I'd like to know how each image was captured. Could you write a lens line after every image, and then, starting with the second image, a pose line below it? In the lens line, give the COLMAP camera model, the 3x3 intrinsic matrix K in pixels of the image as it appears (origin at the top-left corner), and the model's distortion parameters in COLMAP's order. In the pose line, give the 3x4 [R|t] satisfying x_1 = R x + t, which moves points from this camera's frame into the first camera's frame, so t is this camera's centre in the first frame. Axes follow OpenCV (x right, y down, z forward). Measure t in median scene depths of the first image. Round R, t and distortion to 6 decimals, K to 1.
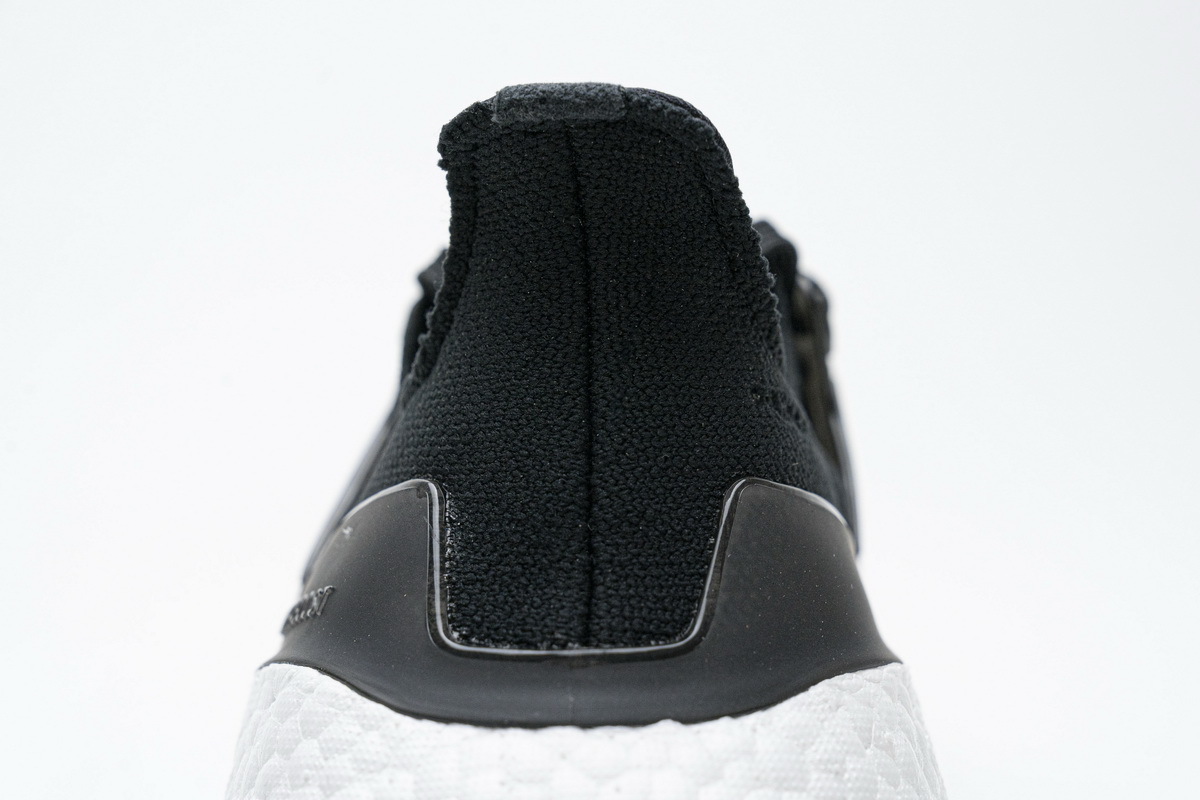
lens RADIAL K [[2348.8, 0, 610.6], [0, 2348.8, 452.5], [0, 0, 1]] dist [0.000890, 0.000000]
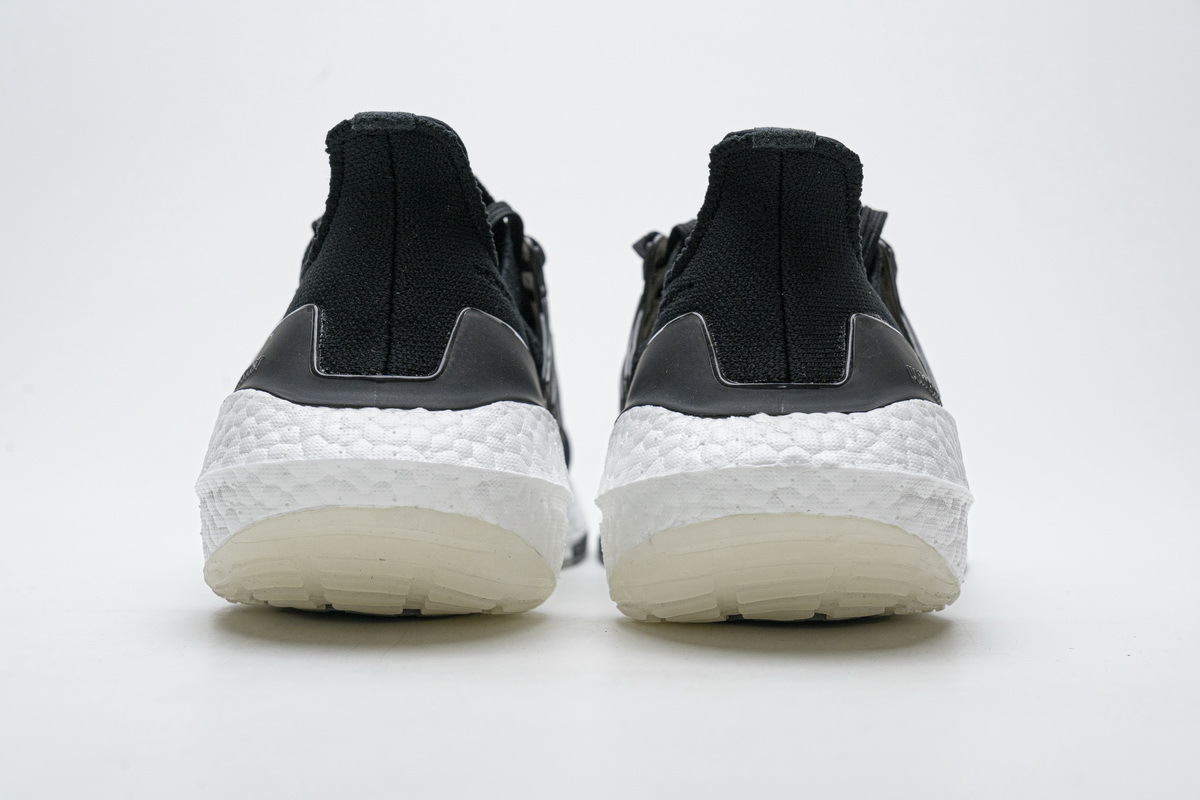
lens RADIAL K [[2348.8, 0, 599.9], [0, 2348.8, 398.7], [0, 0, 1]] dist [0.000890, 0.000000]
pose [[0.998390, 0.040244, 0.039974, 0.095983], [-0.037278, 0.996681, -0.072371, 0.241554], [-0.042754, 0.070765, 0.996576, -1.074782]]
